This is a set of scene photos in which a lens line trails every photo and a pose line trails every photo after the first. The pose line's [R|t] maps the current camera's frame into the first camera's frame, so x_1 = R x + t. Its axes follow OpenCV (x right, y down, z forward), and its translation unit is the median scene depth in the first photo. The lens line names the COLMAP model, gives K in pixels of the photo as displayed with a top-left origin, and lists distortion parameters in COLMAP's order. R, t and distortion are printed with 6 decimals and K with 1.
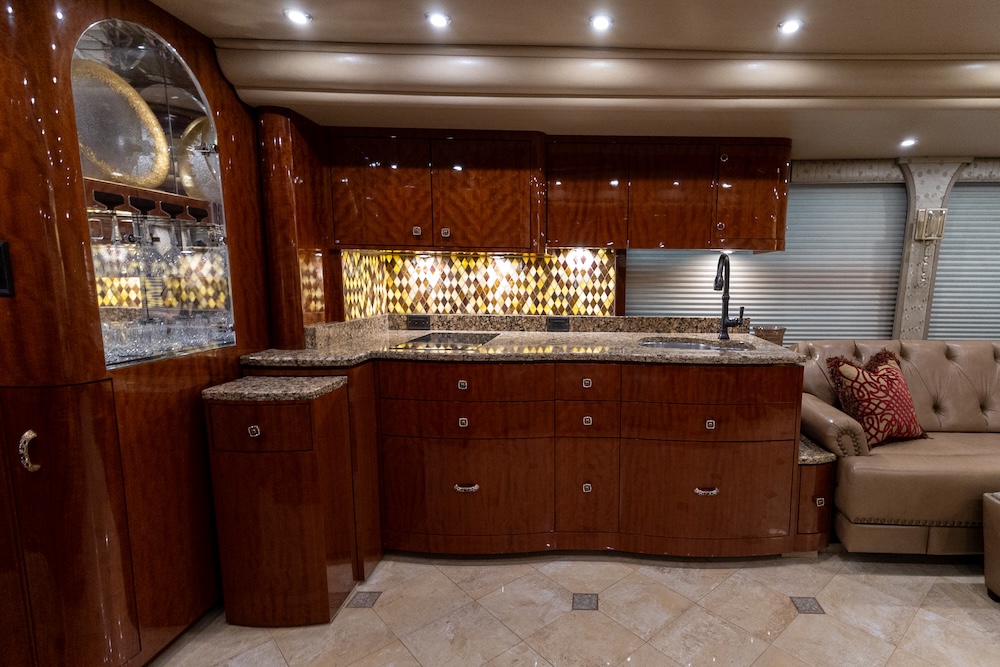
lens RADIAL K [[495.8, 0, 509.0], [0, 495.8, 333.3], [0, 0, 1]] dist [0.014919, 0.001549]
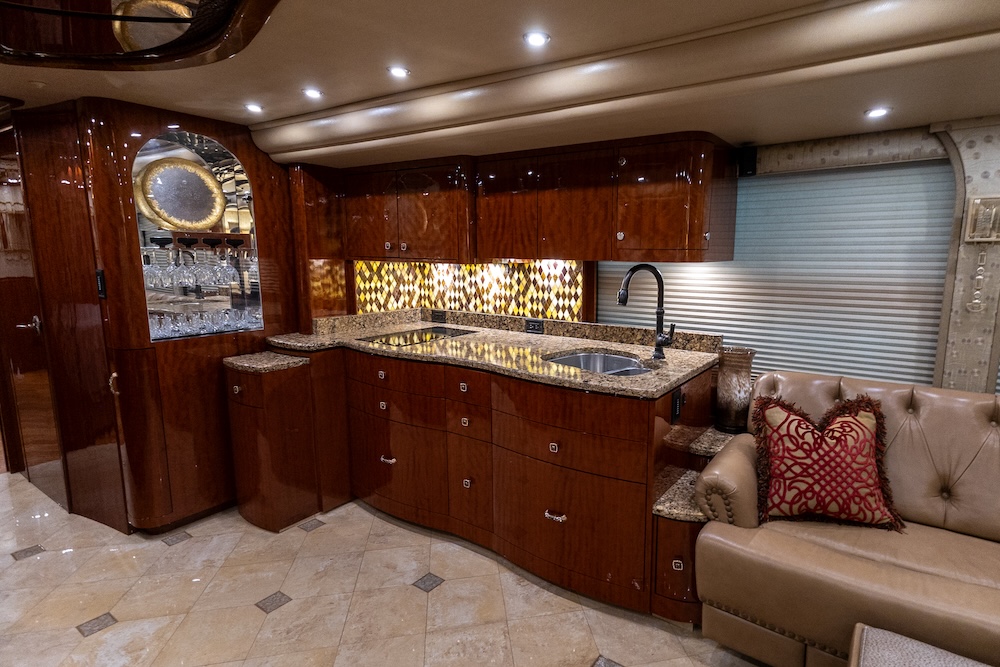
lens RADIAL K [[463.0, 0, 498.0], [0, 463.0, 313.9], [0, 0, 1]] dist [0.011355, -0.000215]
pose [[0.859938, 0.055304, -0.507394, 0.607785], [-0.051581, 0.998439, 0.021405, -0.071032], [0.507785, 0.007765, 0.861449, 0.138202]]
